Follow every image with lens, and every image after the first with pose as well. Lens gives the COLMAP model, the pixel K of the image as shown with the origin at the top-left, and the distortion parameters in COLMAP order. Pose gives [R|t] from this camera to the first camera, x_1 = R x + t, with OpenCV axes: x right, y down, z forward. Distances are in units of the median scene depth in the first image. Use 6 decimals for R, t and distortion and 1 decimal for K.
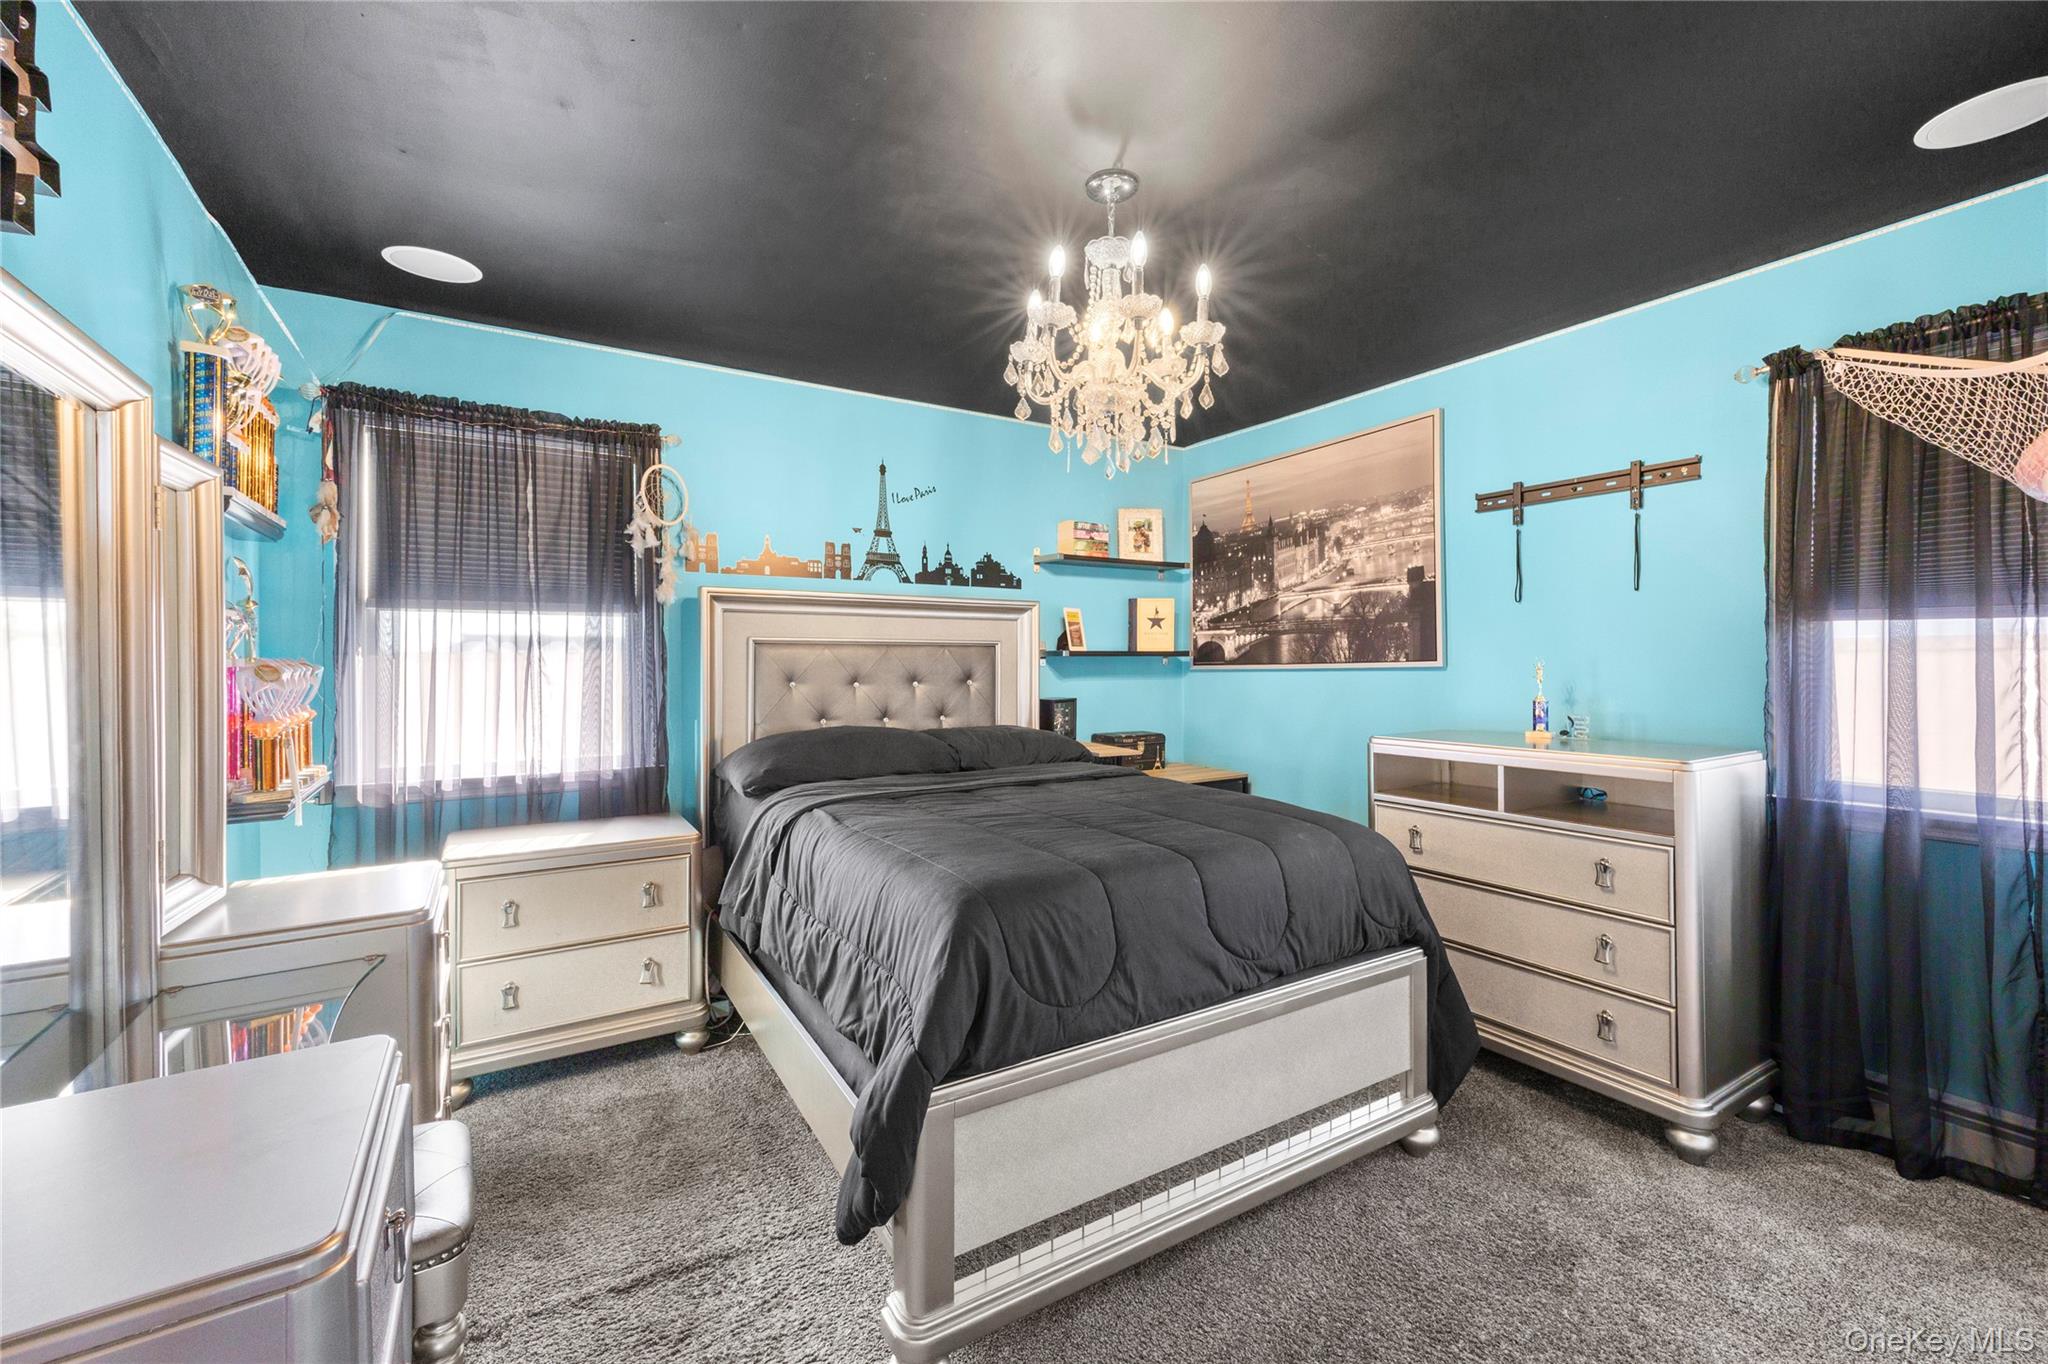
lens RADIAL K [[826.4, 0, 1020.8], [0, 826.4, 670.8], [0, 0, 1]] dist [0.003267, 0.000267]
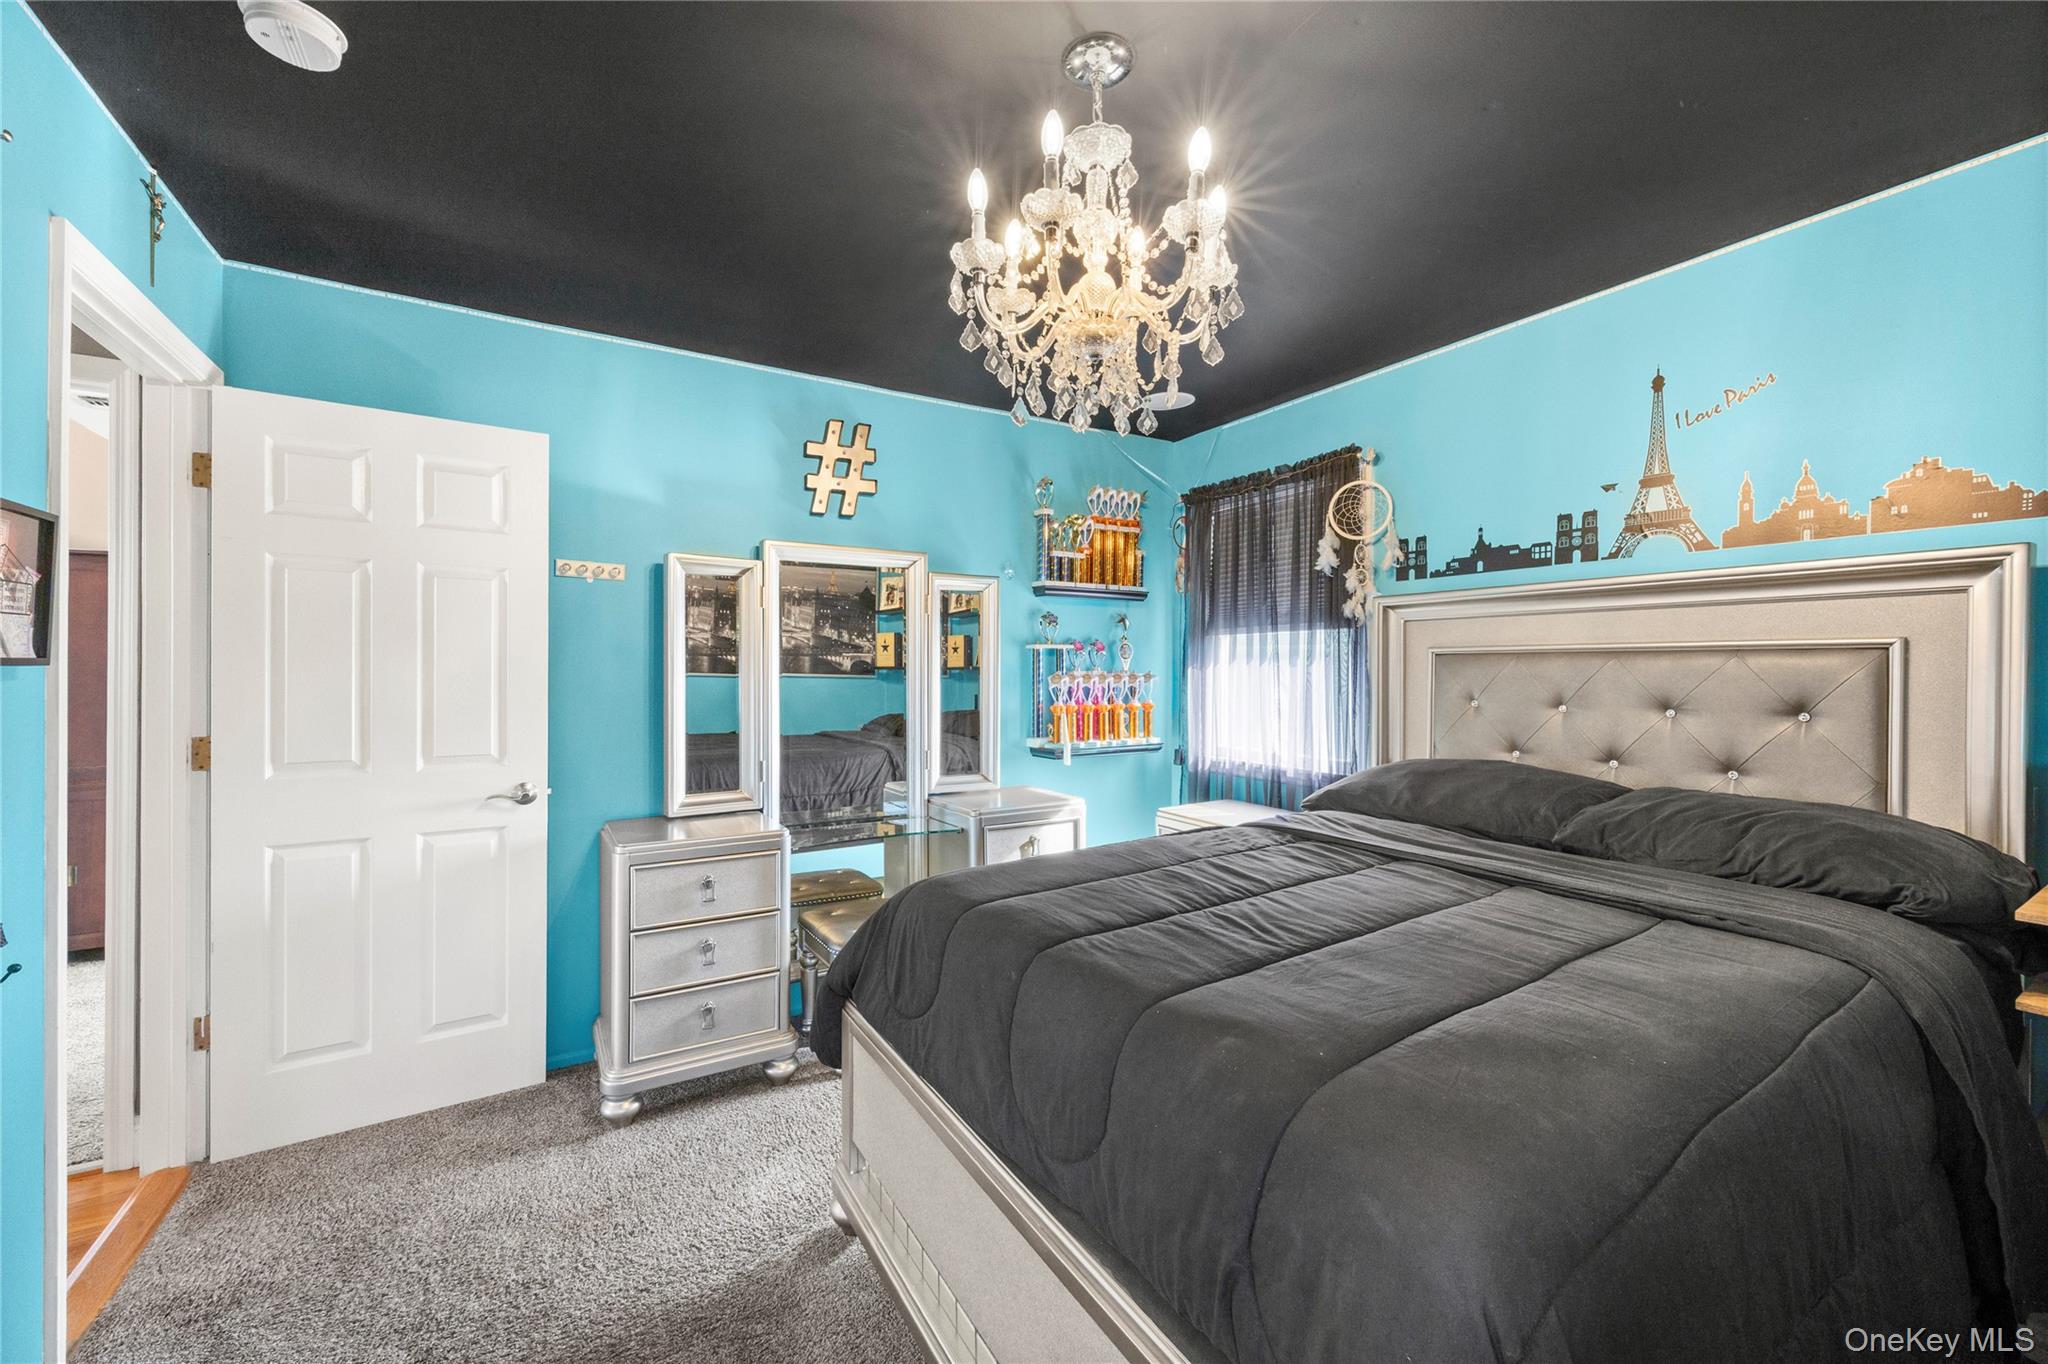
lens RADIAL K [[826.4, 0, 1020.8], [0, 826.4, 670.8], [0, 0, 1]] dist [0.003267, 0.000267]
pose [[-0.008071, 0.002554, -0.999964, 0.509177], [-0.012423, 0.999919, 0.002654, -0.011317], [0.999890, 0.012444, -0.008039, 0.514988]]
